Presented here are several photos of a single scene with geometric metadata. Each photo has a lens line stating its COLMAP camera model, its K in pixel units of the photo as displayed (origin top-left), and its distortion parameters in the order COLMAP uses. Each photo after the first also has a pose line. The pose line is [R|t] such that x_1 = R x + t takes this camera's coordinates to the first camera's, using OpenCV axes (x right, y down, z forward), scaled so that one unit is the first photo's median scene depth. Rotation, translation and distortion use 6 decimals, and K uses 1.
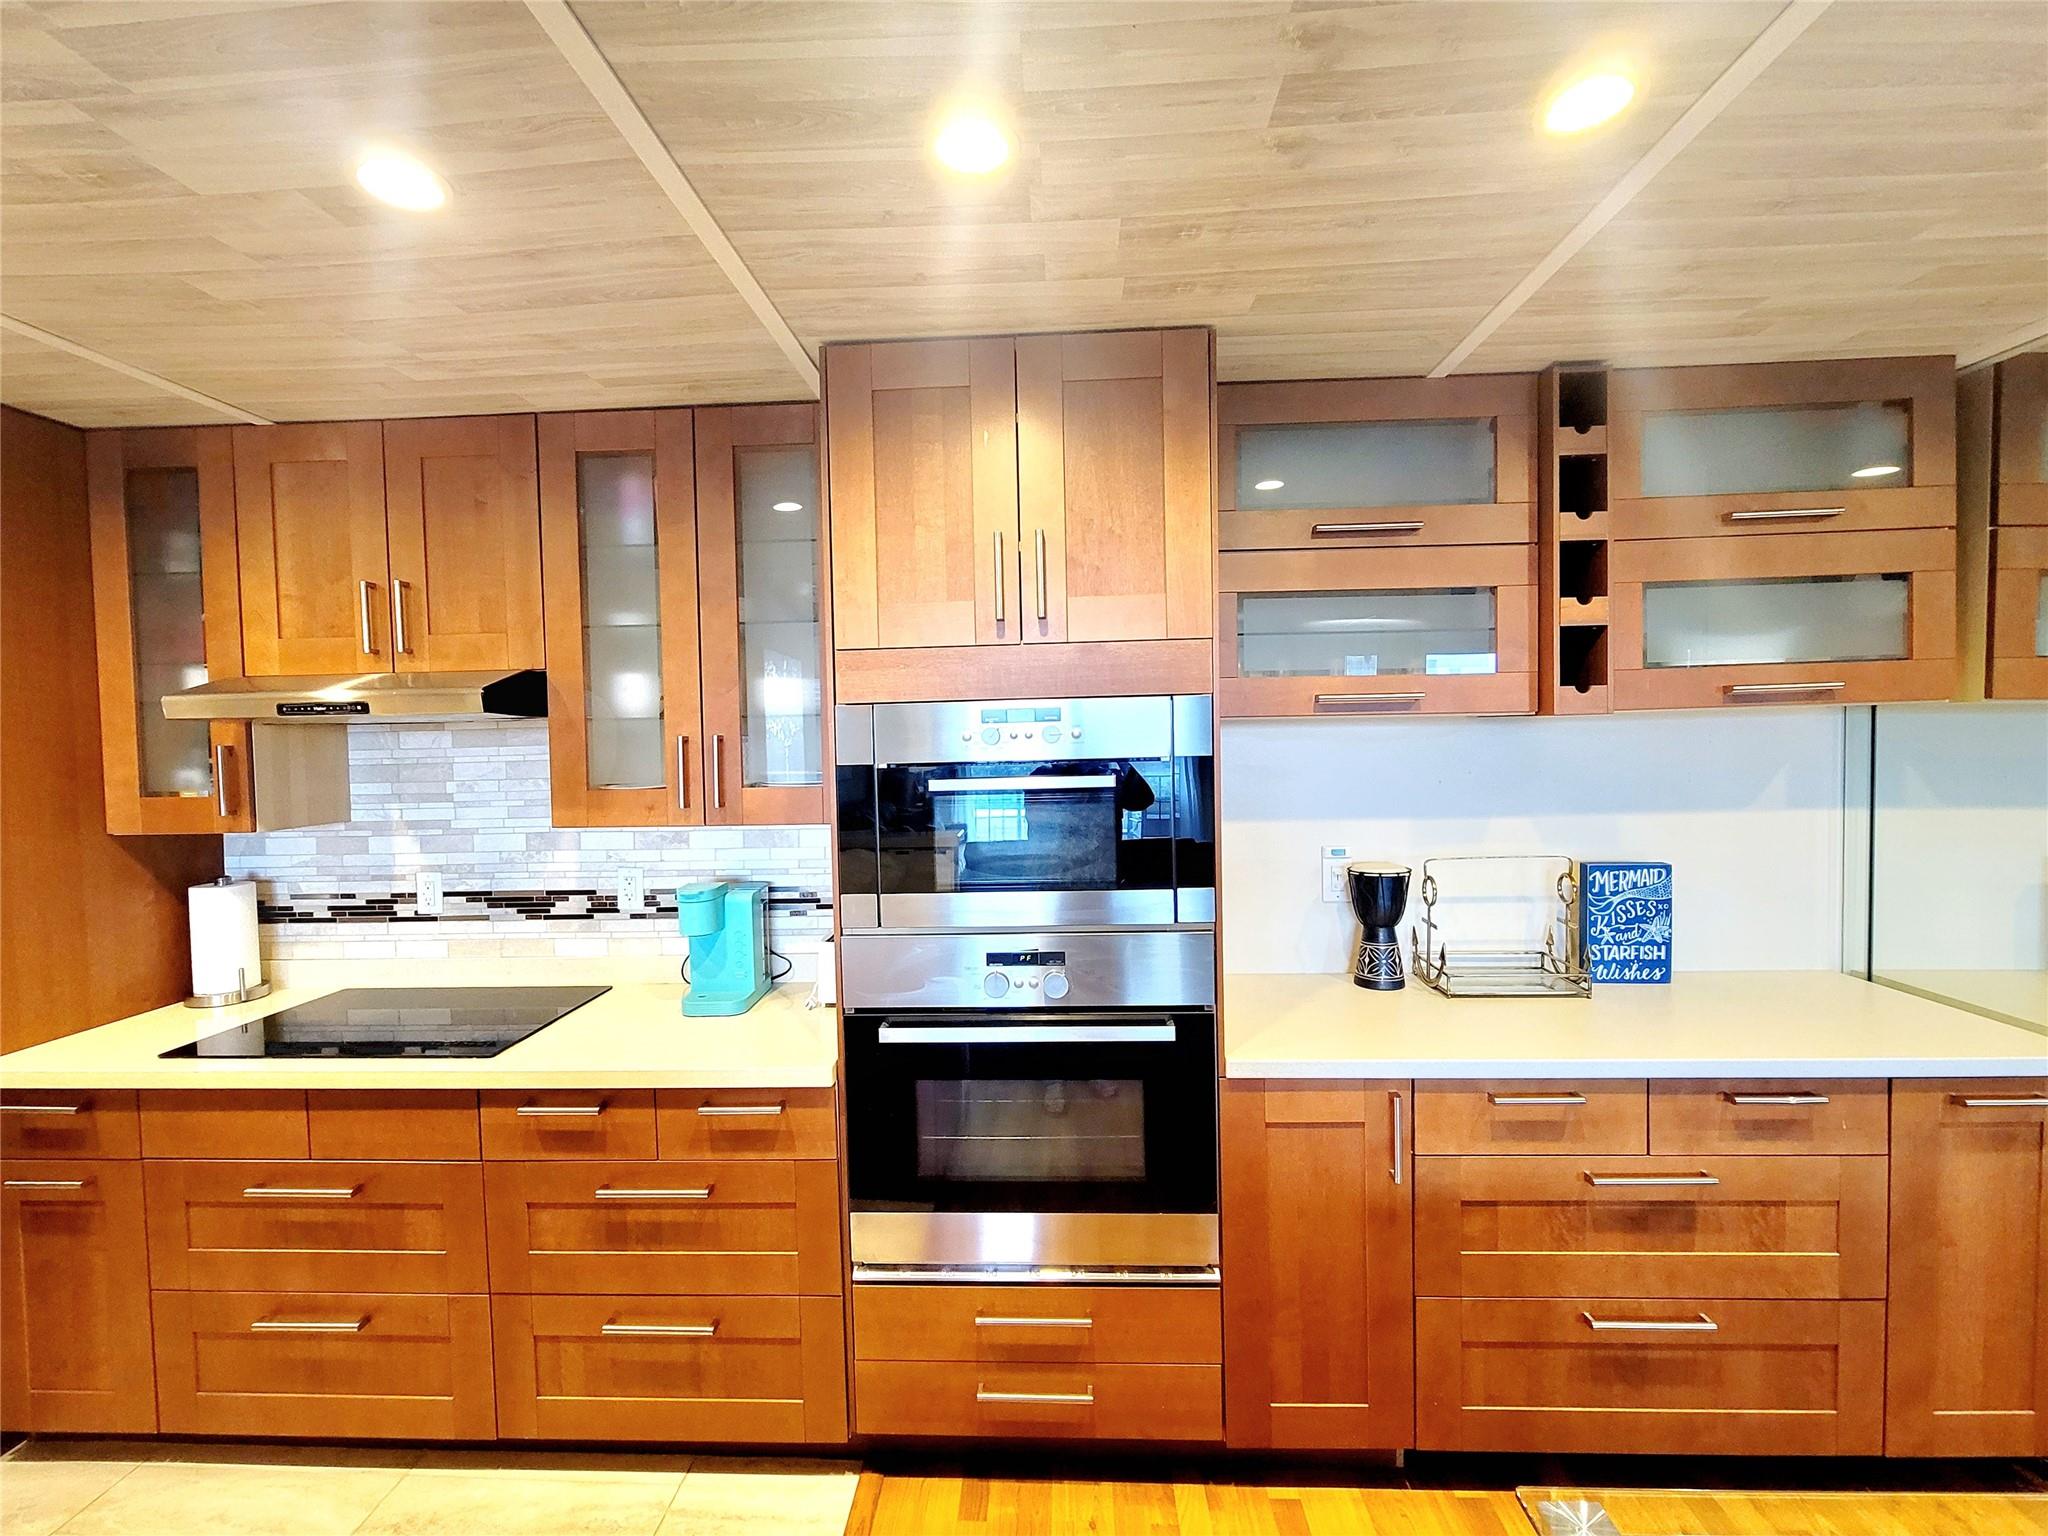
lens RADIAL K [[906.9, 0, 1024.0], [0, 906.9, 768.0], [0, 0, 1]] dist [-0.002948, 0.000018]
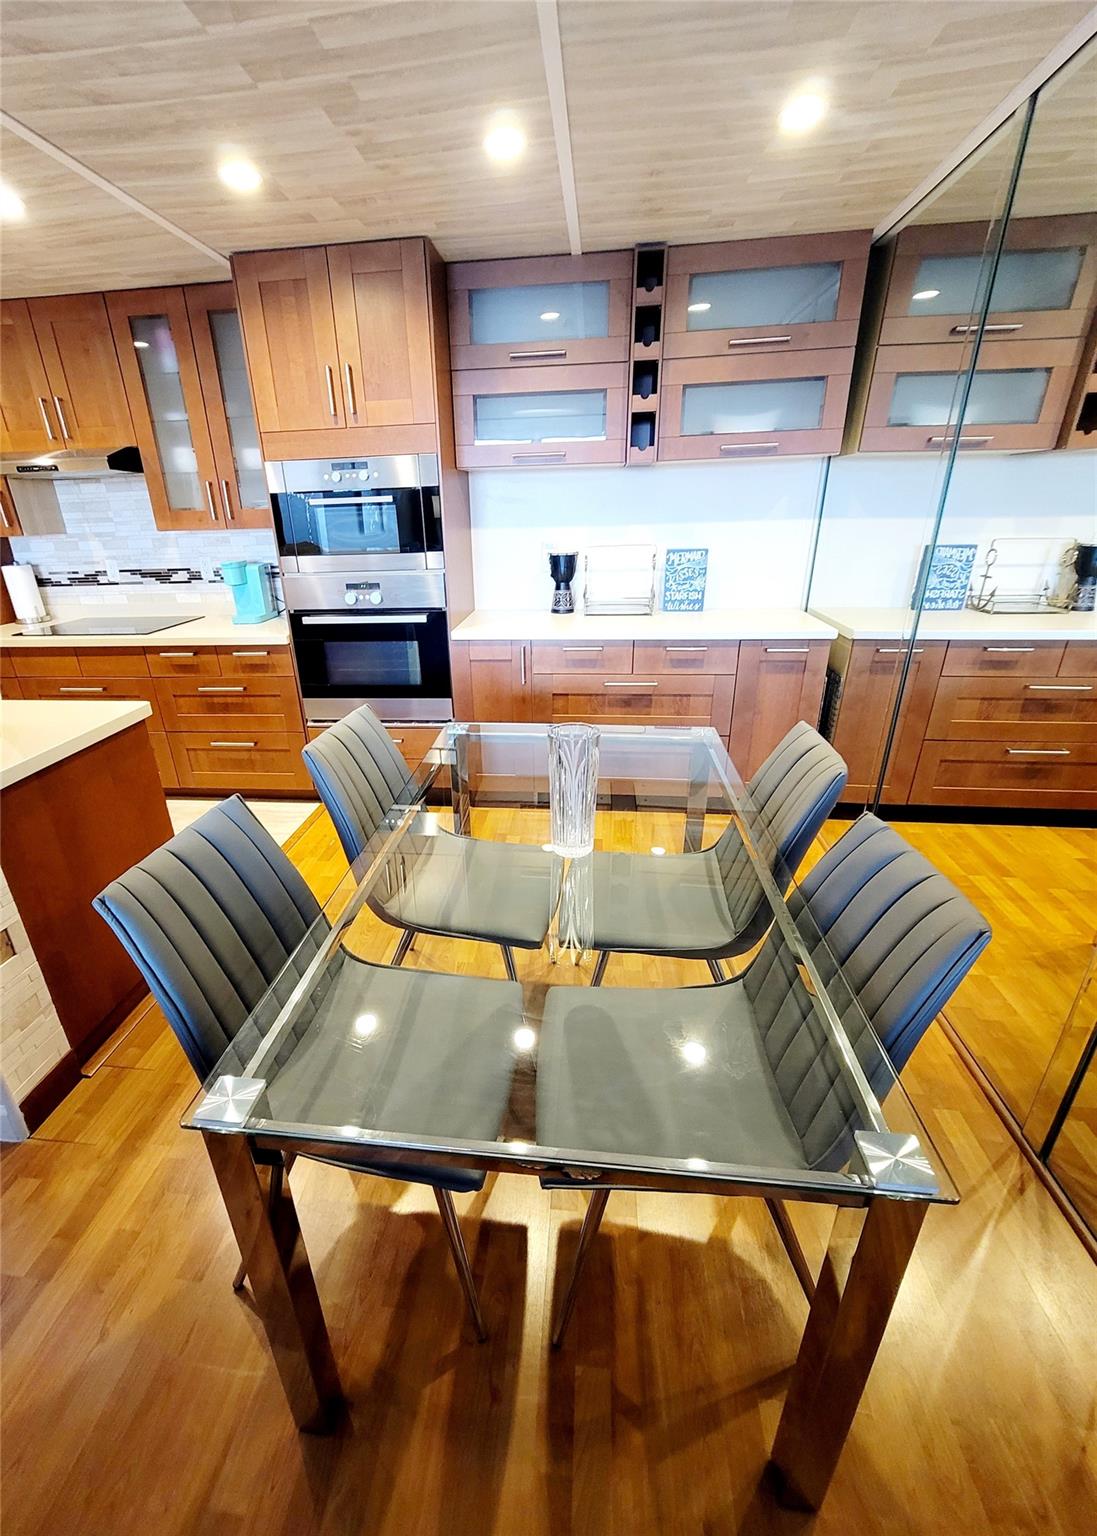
lens RADIAL K [[640.2, 0, 510.6], [0, 640.2, 778.6], [0, 0, 1]] dist [-0.001312, 0.000698]
pose [[0.997105, 0.022142, -0.072746, 0.442530], [0.005429, 0.933500, 0.358537, 0.079494], [0.075847, -0.357894, 0.930677, -0.553738]]
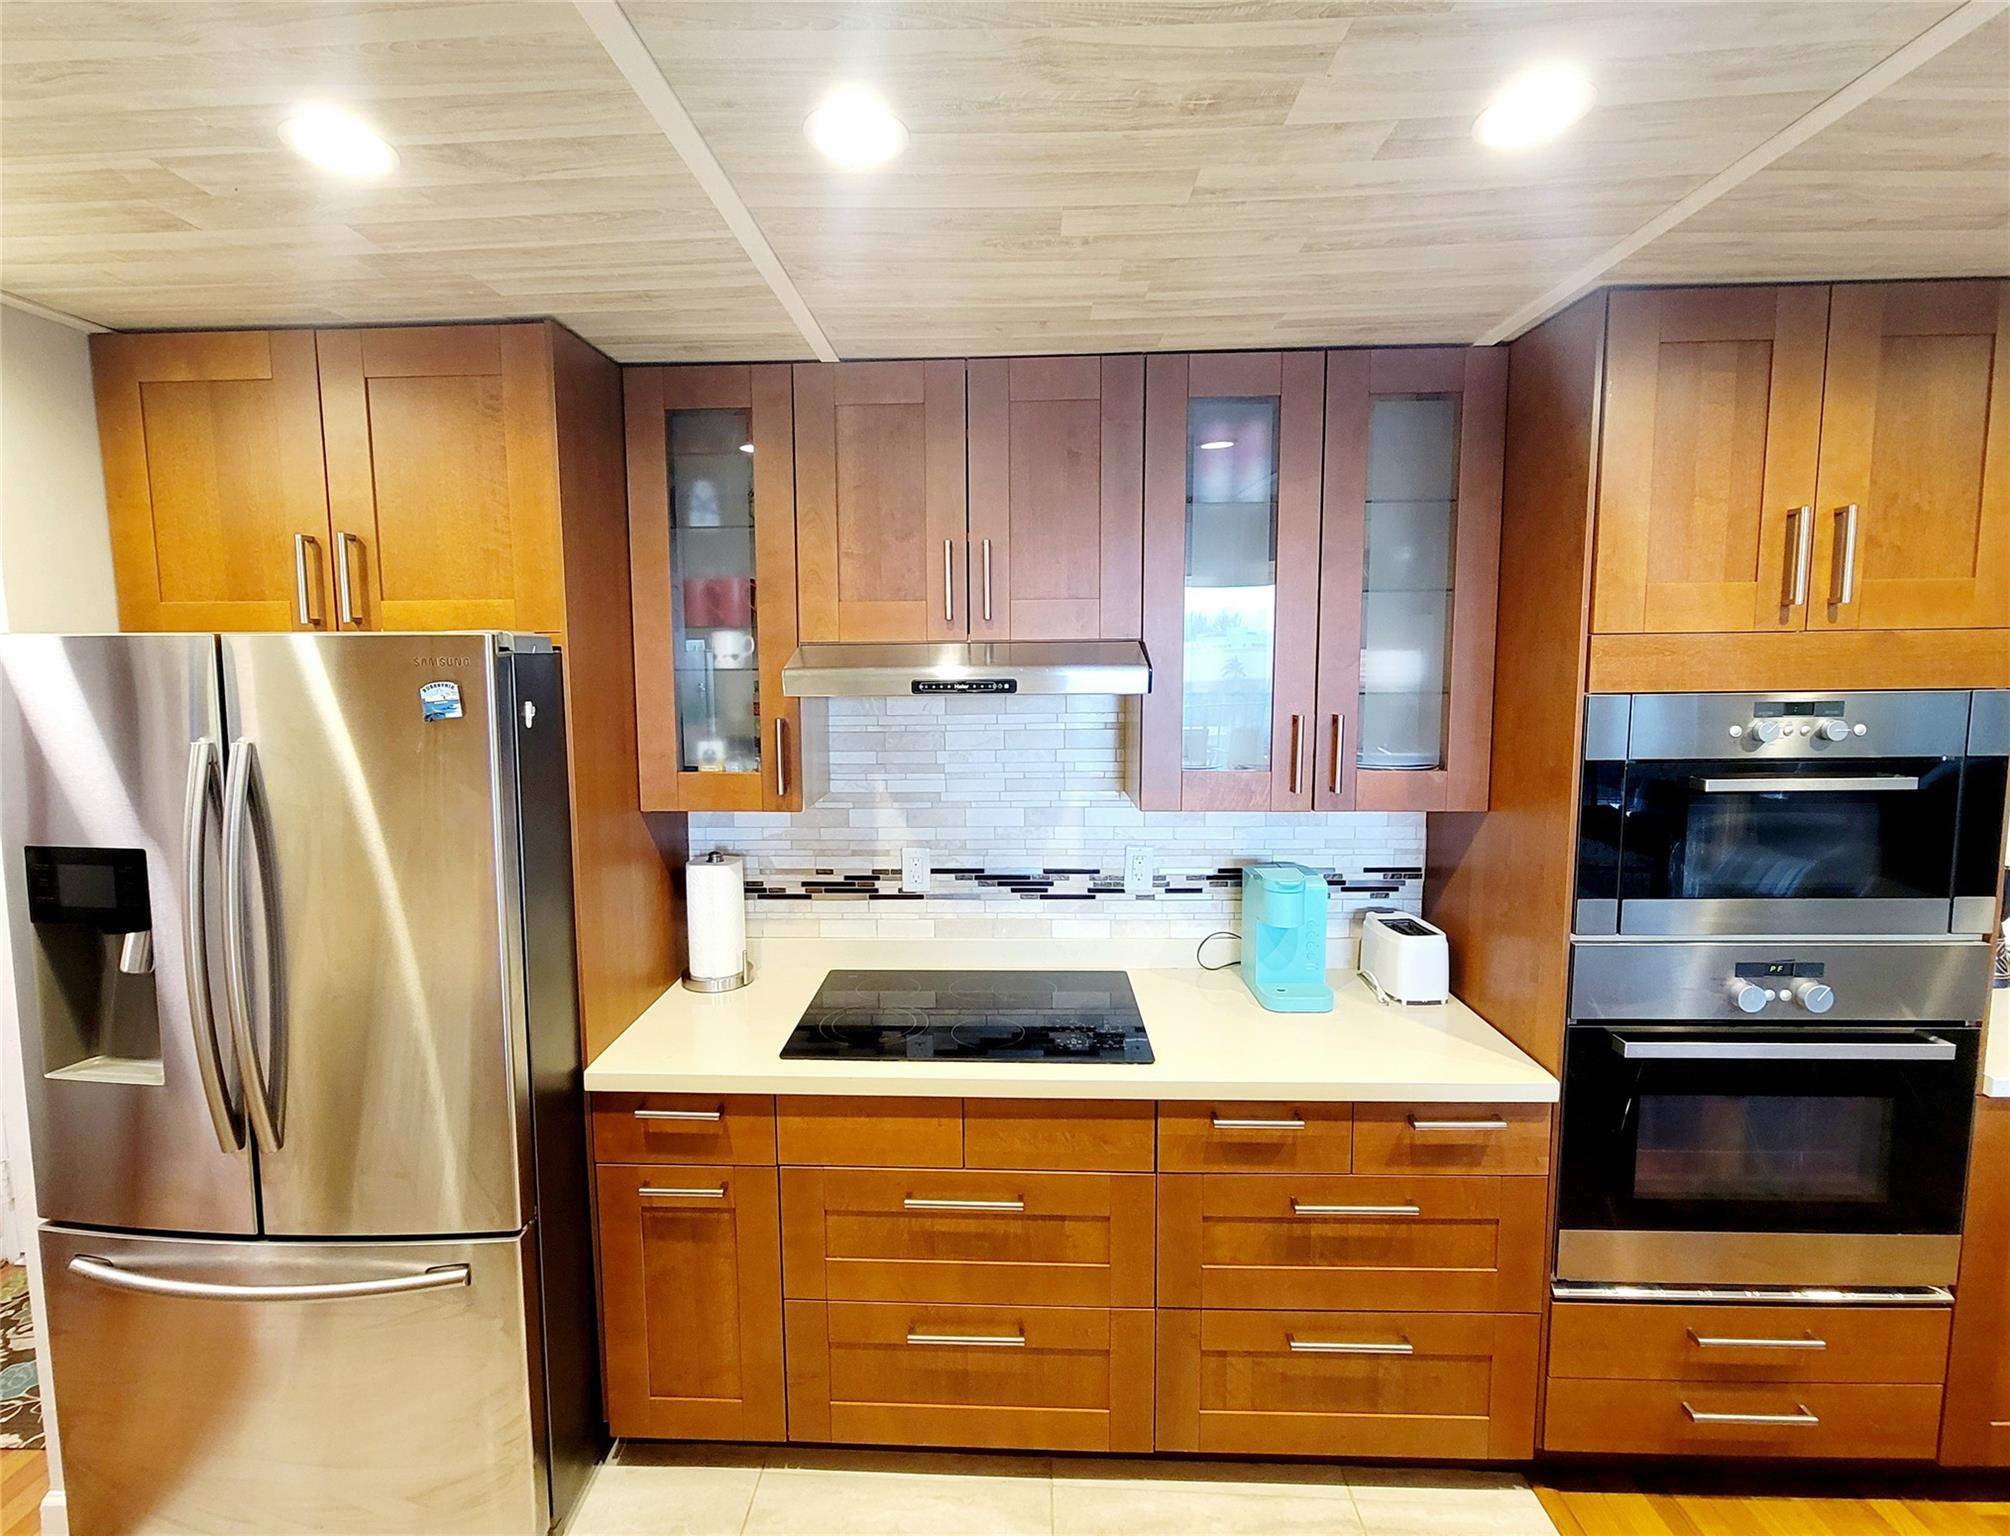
lens RADIAL K [[932.3, 0, 979.7], [0, 932.3, 744.6], [0, 0, 1]] dist [-0.007237, -0.000757]
pose [[0.999940, 0.010915, 0.000960, -0.741030], [-0.010953, 0.998029, 0.061791, -0.063843], [-0.000283, -0.061798, 0.998089, 0.059028]]
